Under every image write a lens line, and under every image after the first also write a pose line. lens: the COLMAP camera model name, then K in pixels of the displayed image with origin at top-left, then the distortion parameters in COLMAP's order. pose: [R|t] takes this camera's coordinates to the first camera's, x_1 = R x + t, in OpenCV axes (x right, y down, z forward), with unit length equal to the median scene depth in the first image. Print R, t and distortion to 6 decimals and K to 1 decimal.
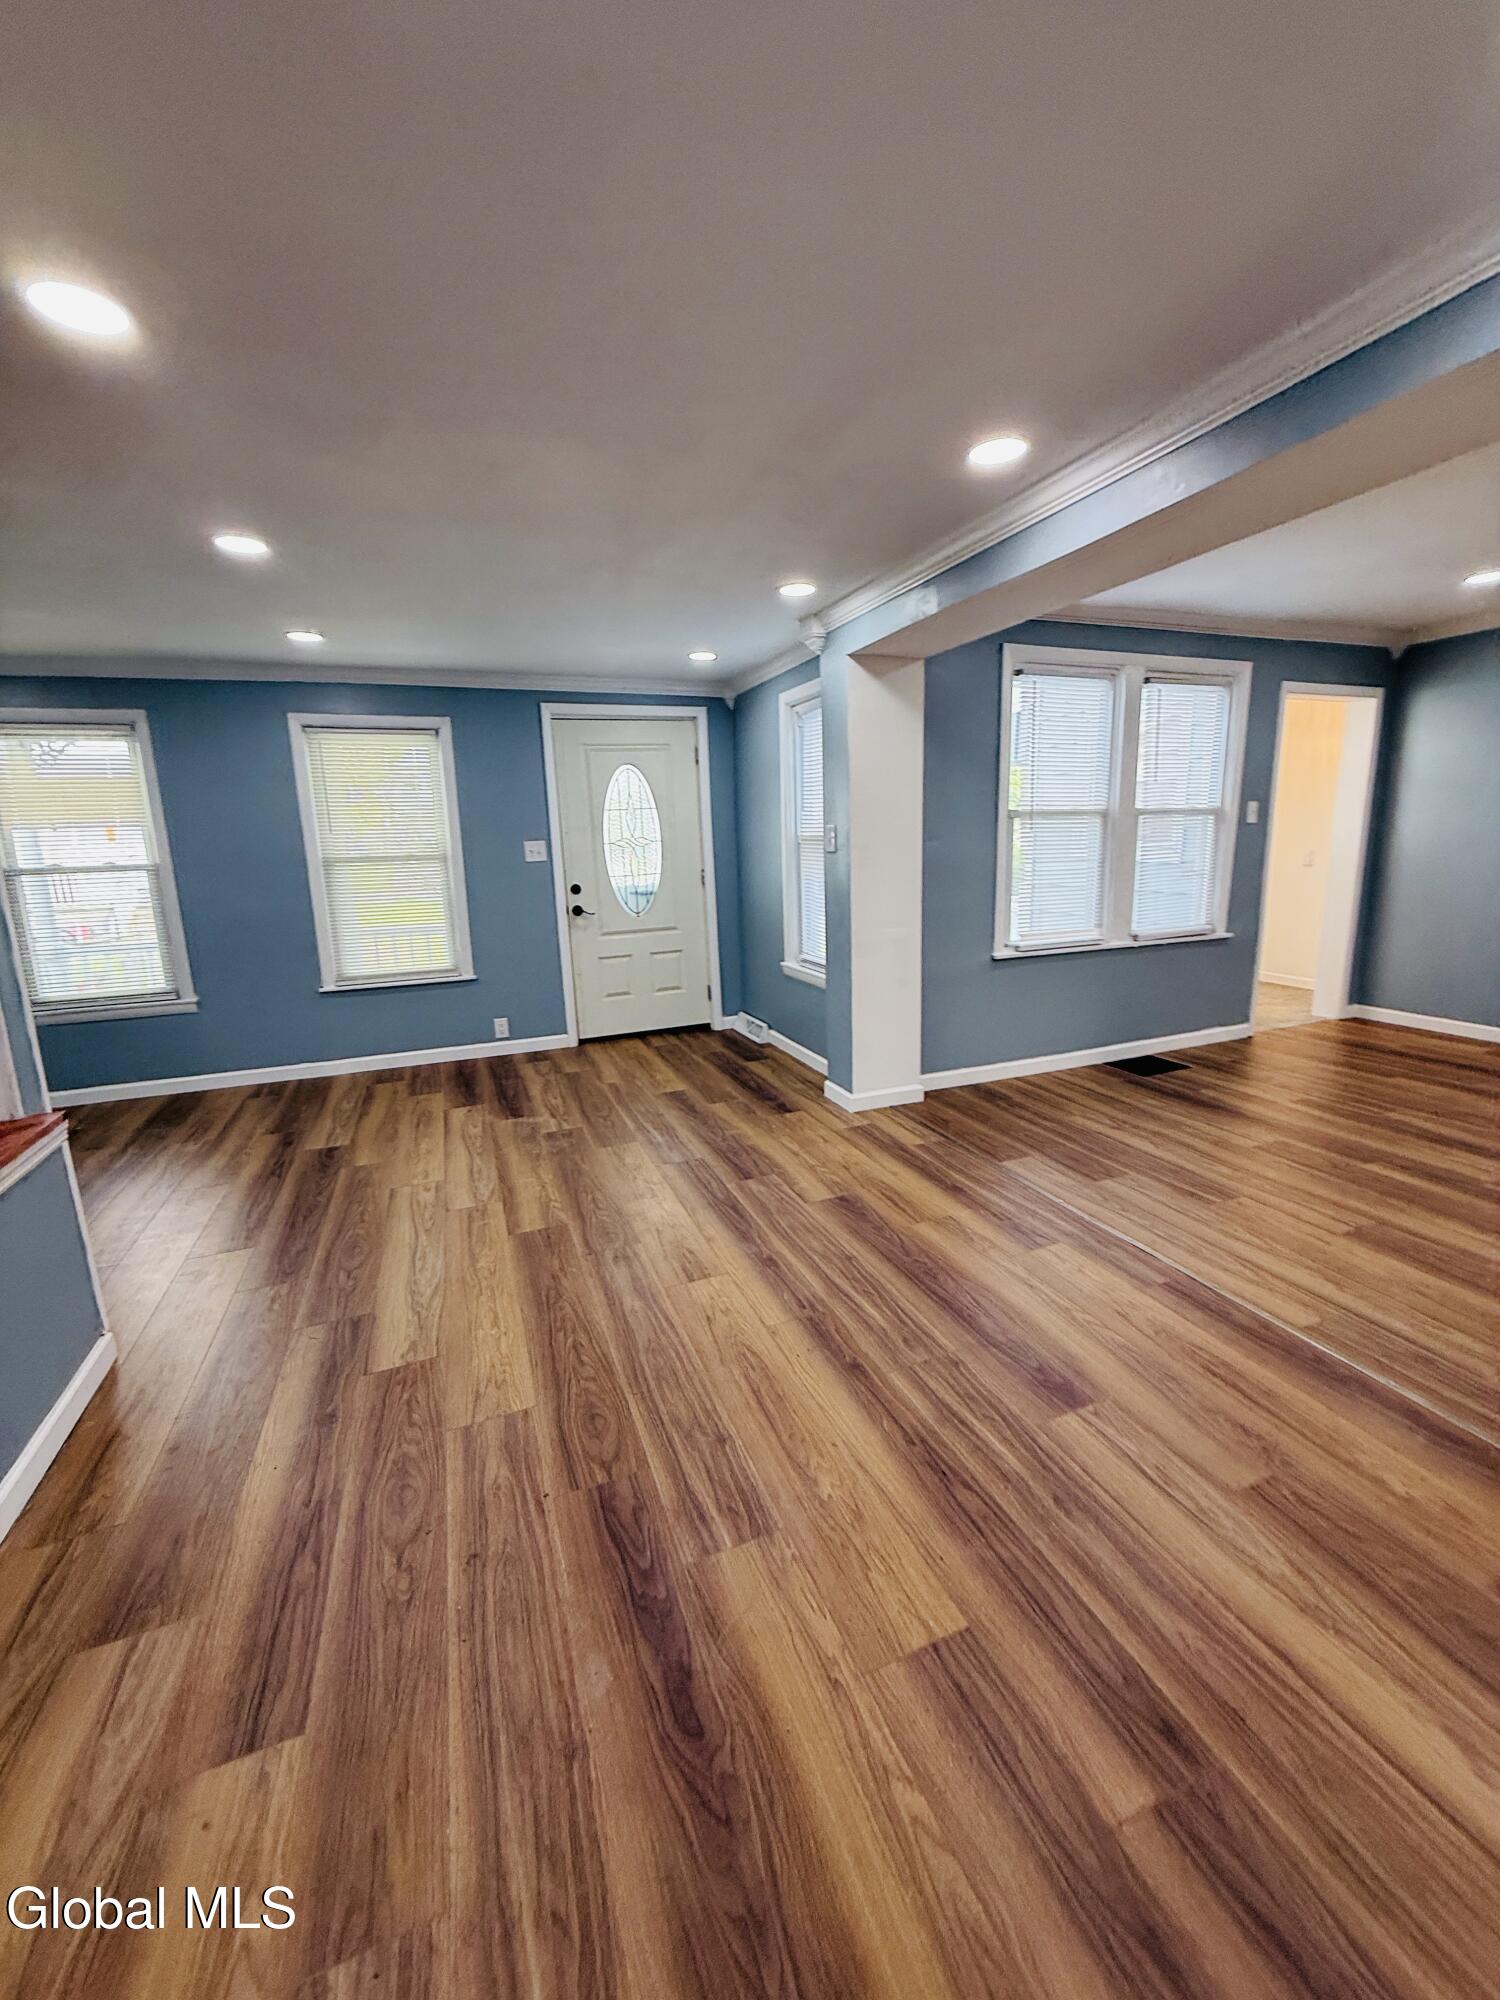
lens RADIAL K [[796.2, 0, 752.8], [0, 796.2, 997.6], [0, 0, 1]] dist [0.001883, 0.000436]
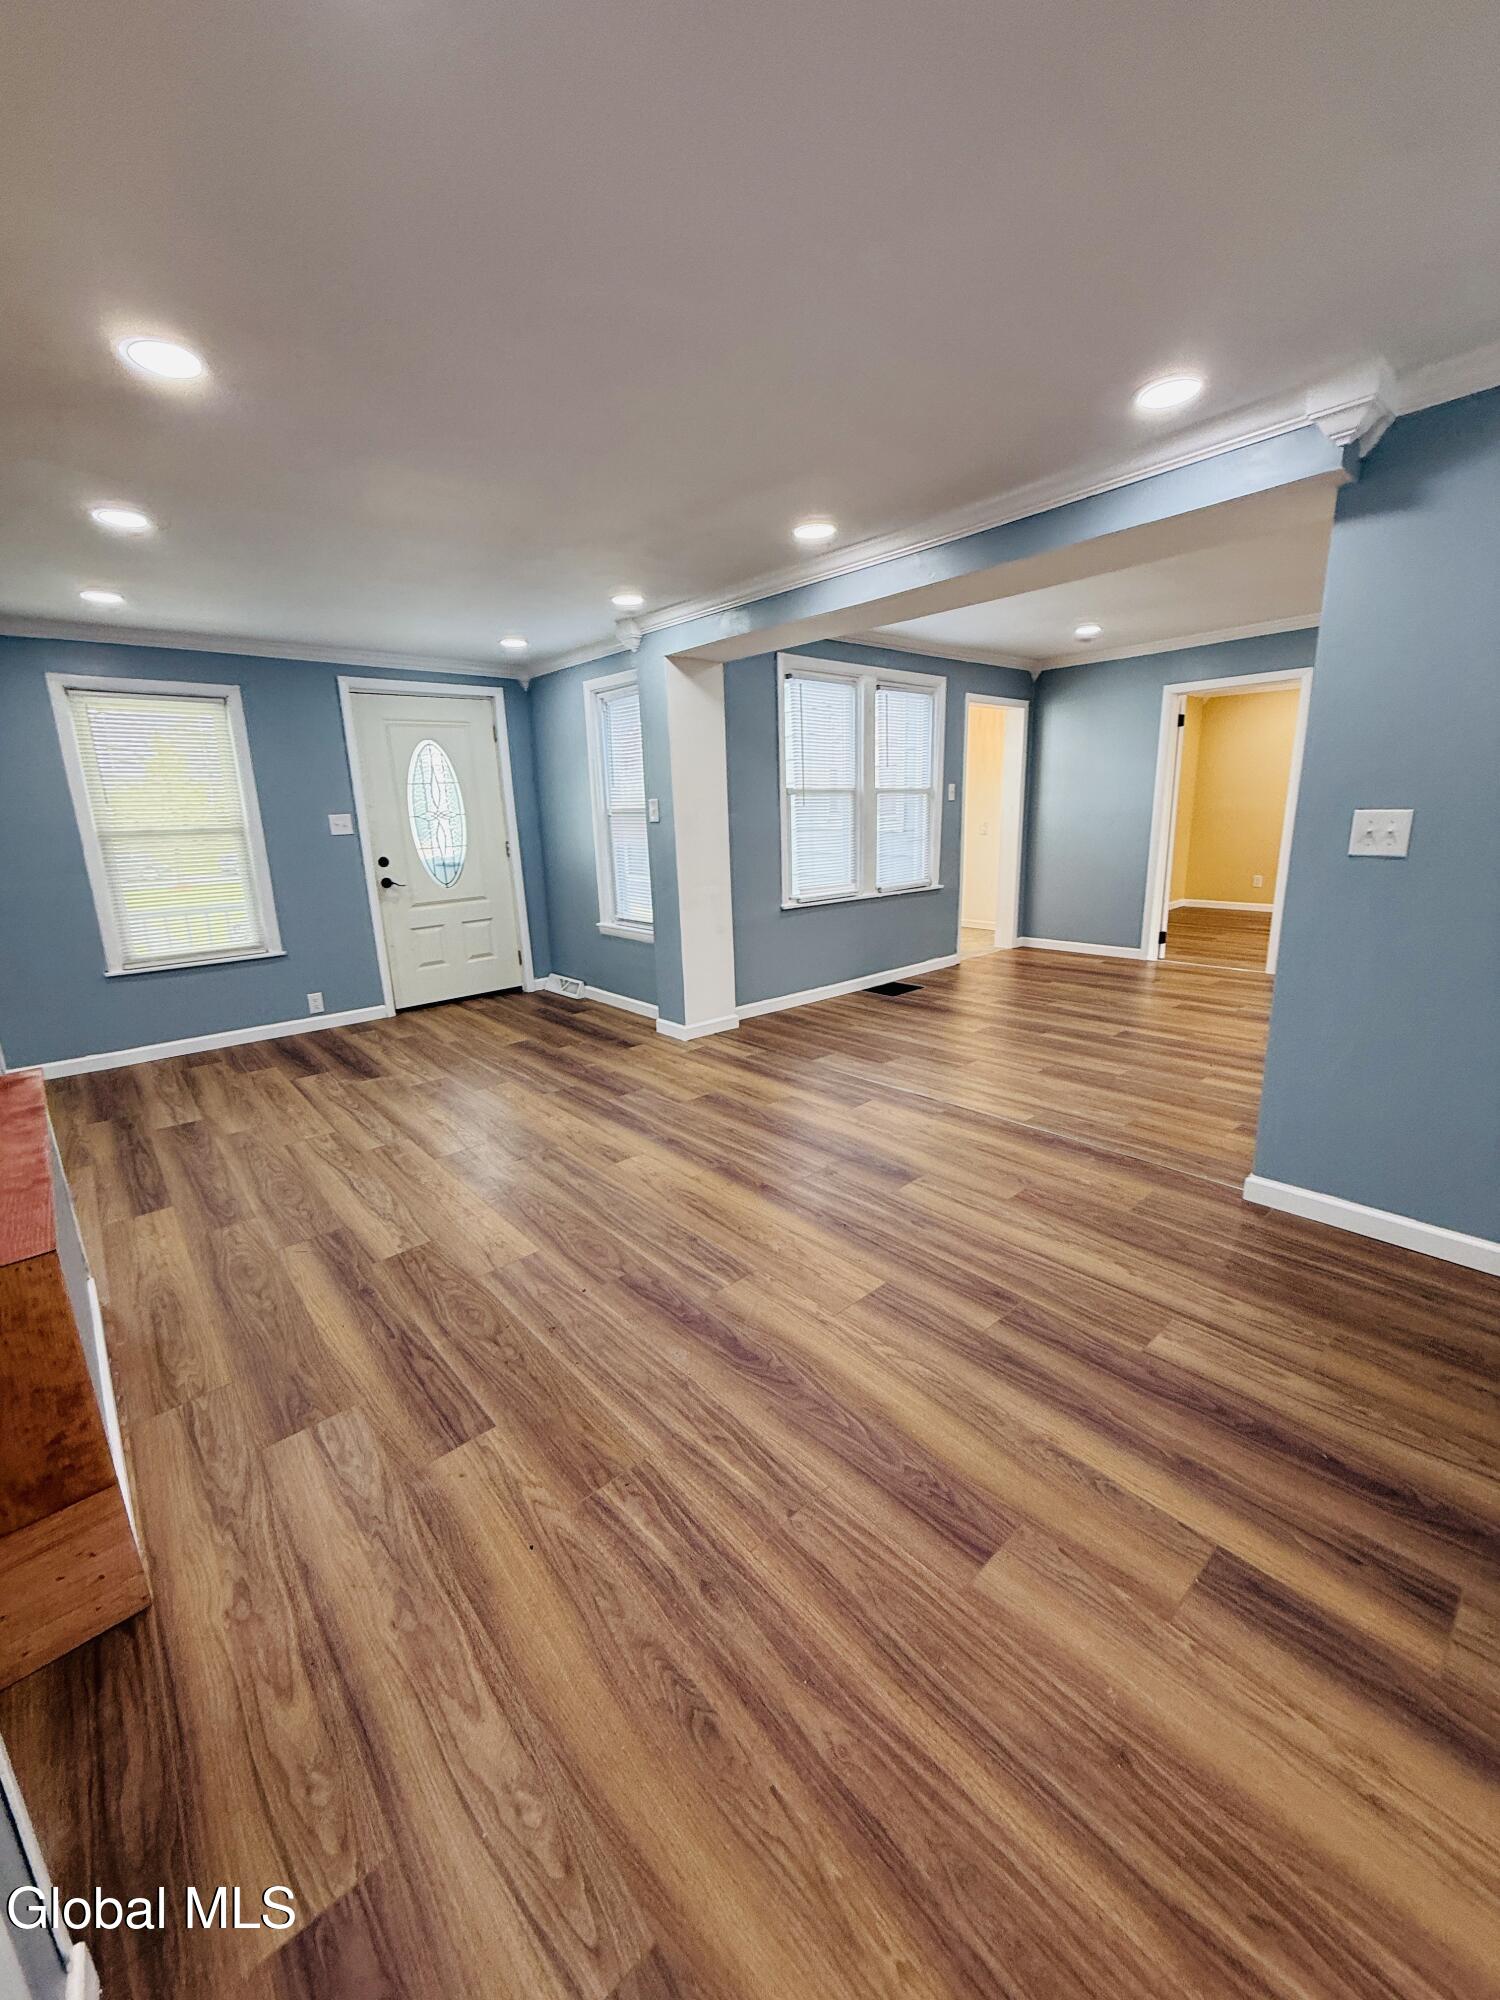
lens RADIAL K [[796.2, 0, 750.0], [0, 796.2, 1001.4], [0, 0, 1]] dist [0.001883, 0.000436]
pose [[0.940456, -0.078375, 0.330755, -0.162599], [0.067920, 0.996761, 0.043069, 0.036812], [-0.333059, -0.018039, 0.942733, -0.149525]]
